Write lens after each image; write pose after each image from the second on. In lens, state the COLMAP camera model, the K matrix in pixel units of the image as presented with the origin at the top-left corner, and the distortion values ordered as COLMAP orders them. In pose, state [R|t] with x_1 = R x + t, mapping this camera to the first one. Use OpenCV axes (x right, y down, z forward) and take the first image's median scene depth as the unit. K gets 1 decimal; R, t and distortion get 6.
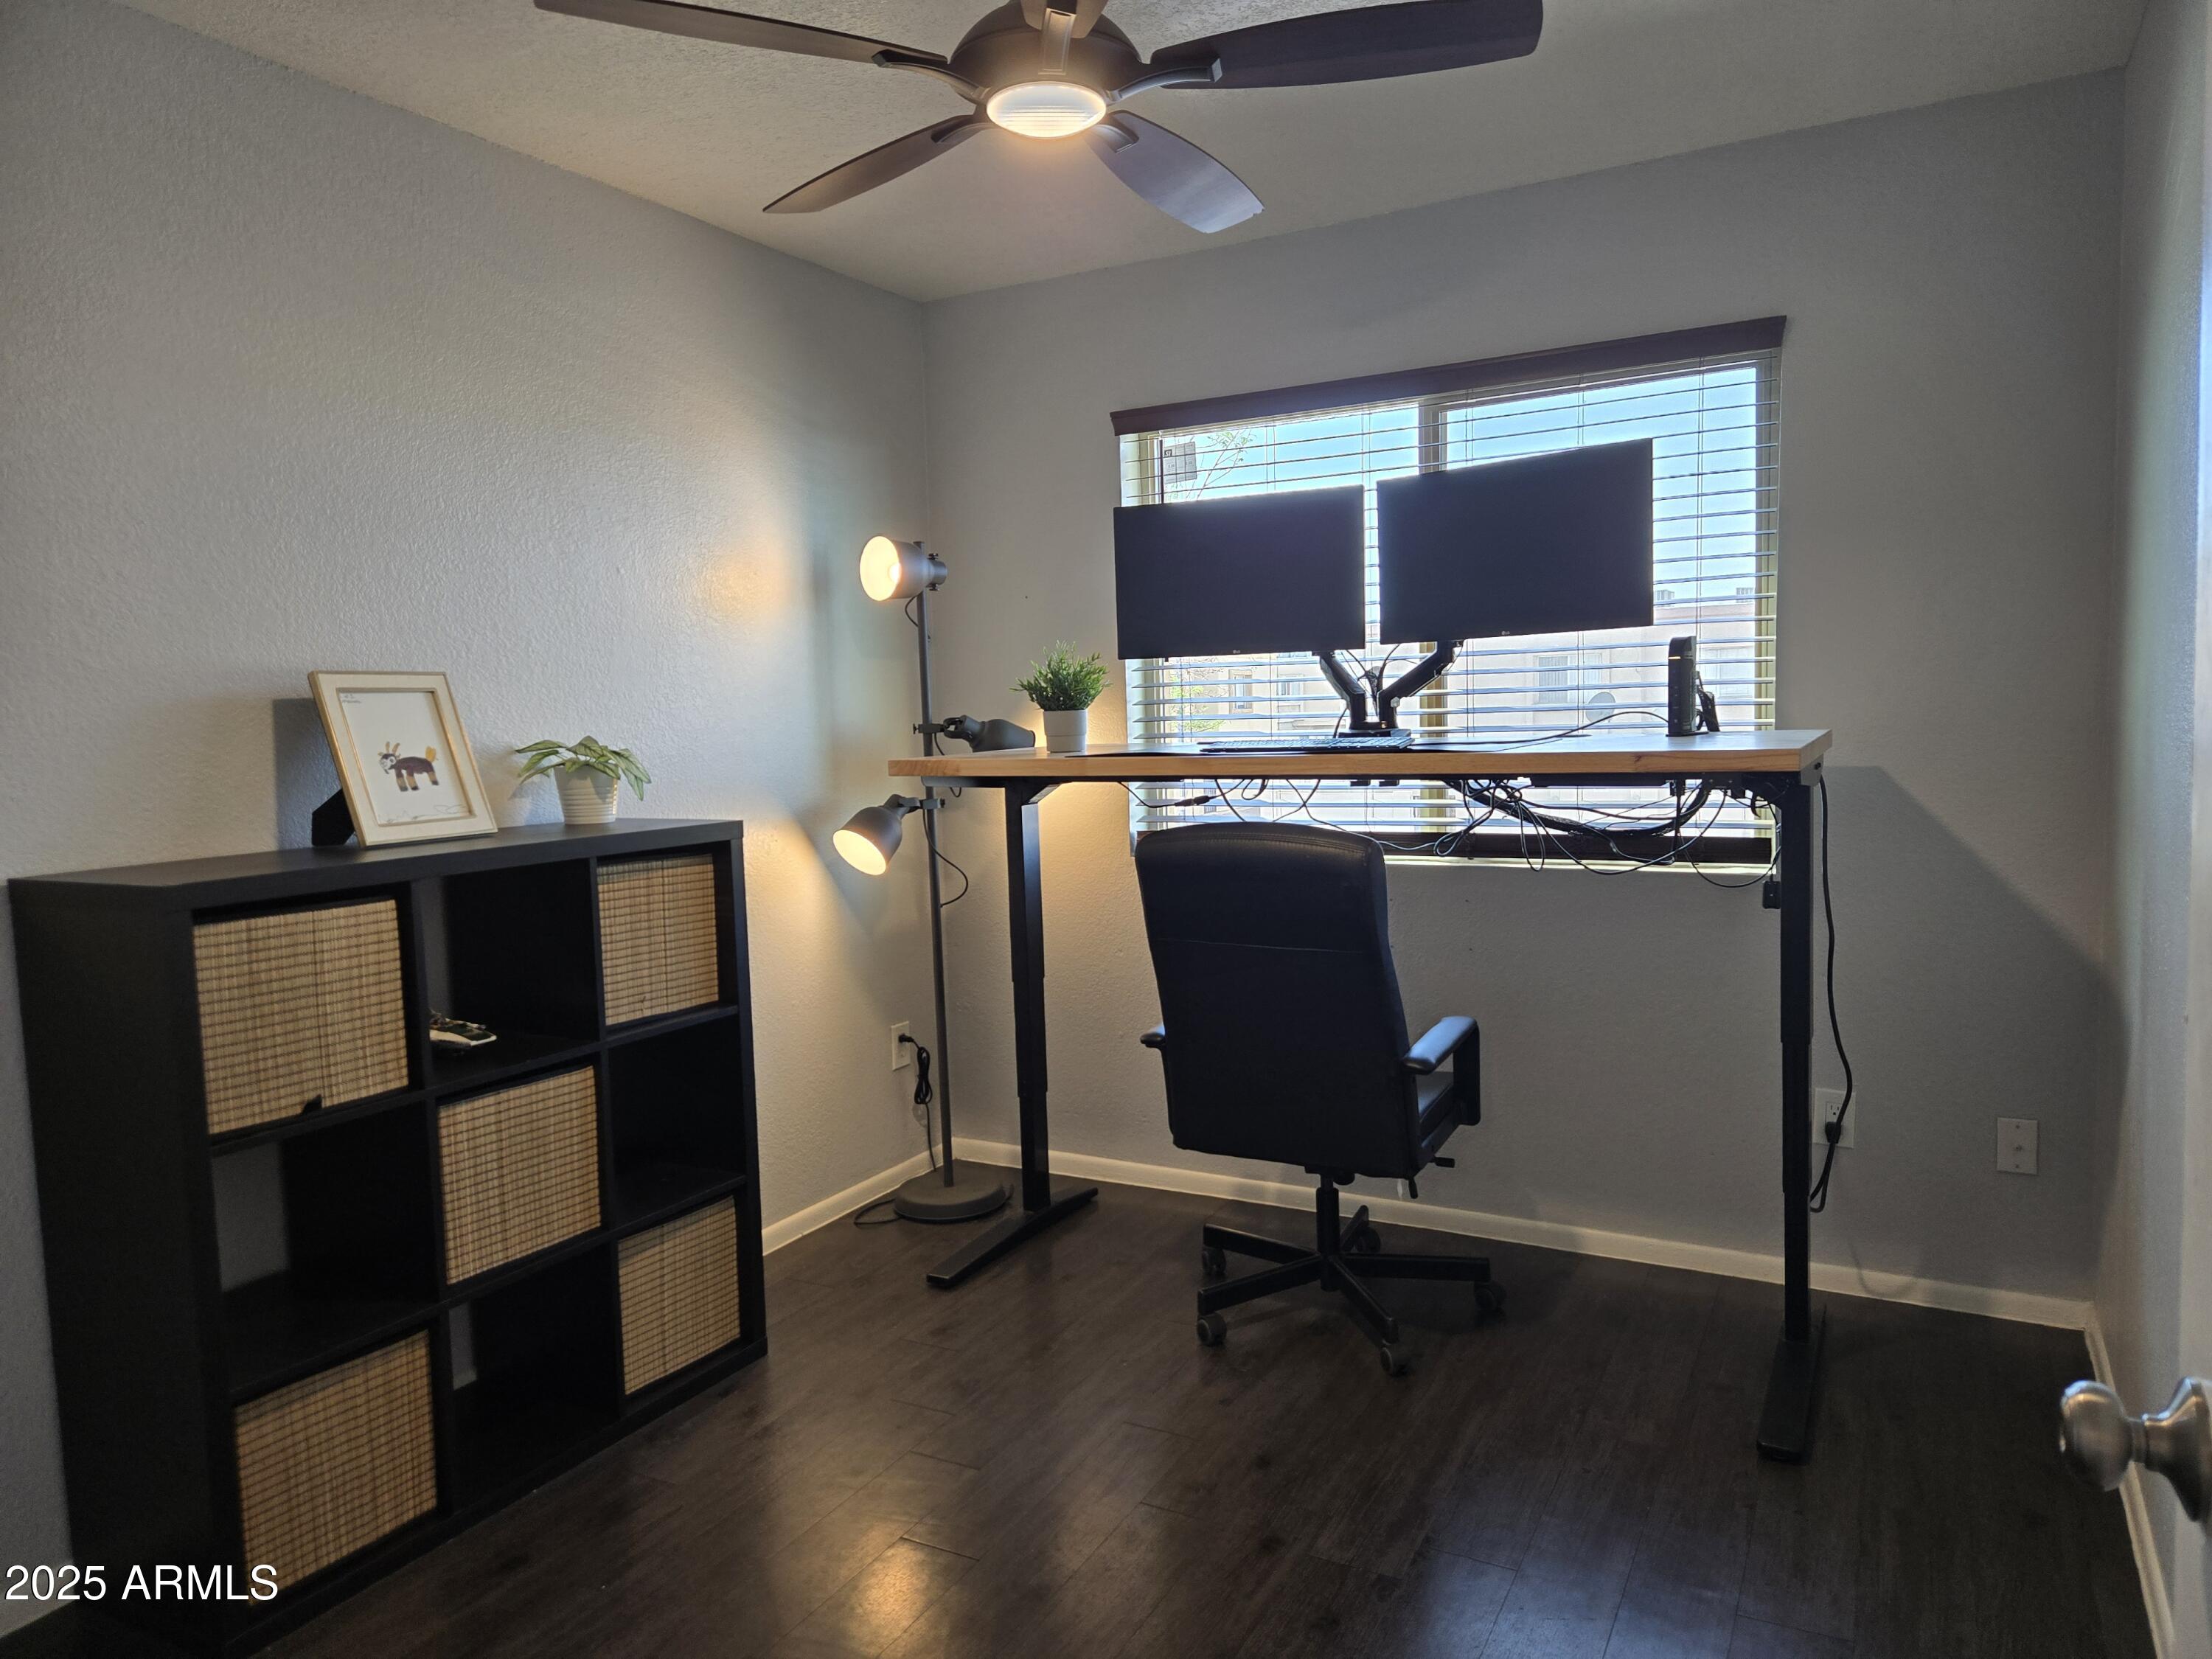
lens RADIAL K [[1485.6, 0, 1104.5], [0, 1485.6, 827.5], [0, 0, 1]] dist [0.055822, -0.048370]
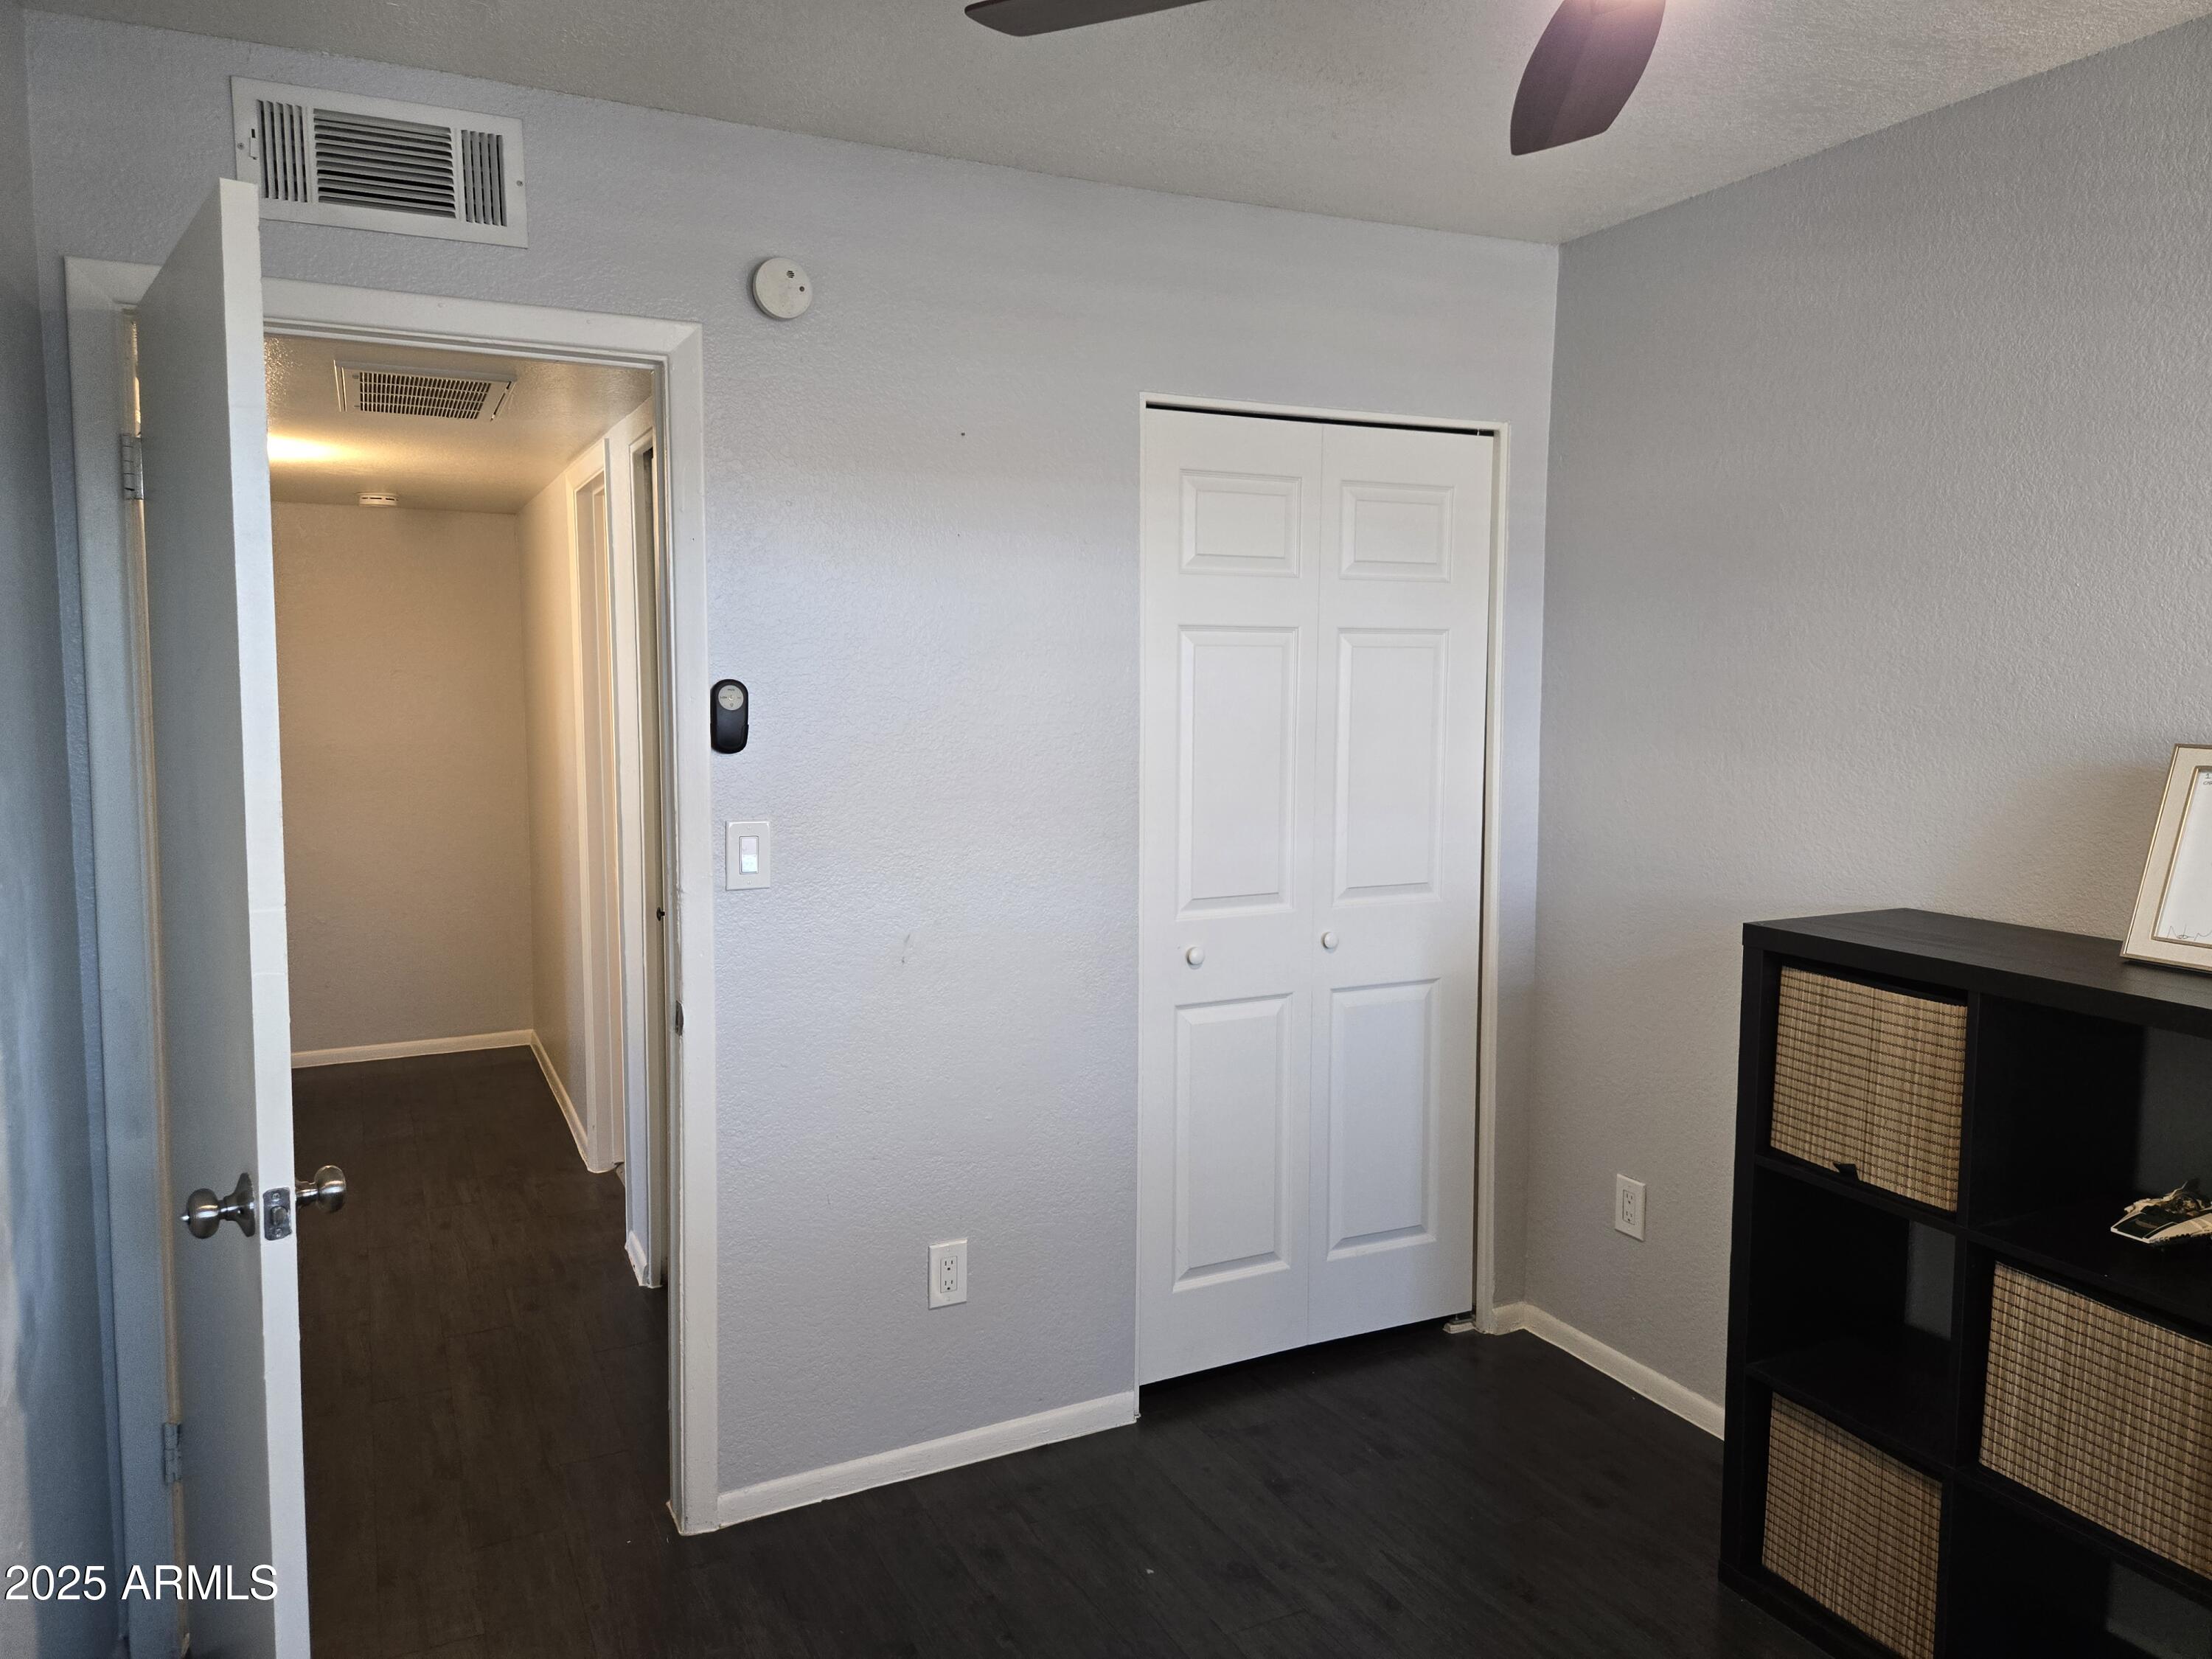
lens RADIAL K [[1485.6, 0, 1103.1], [0, 1485.6, 825.2], [0, 0, 1]] dist [0.055822, -0.048370]
pose [[-0.576526, 0.109066, -0.809767, 0.562172], [-0.053212, 0.983935, 0.170410, -0.192276], [0.815344, 0.141335, -0.561461, 1.117027]]
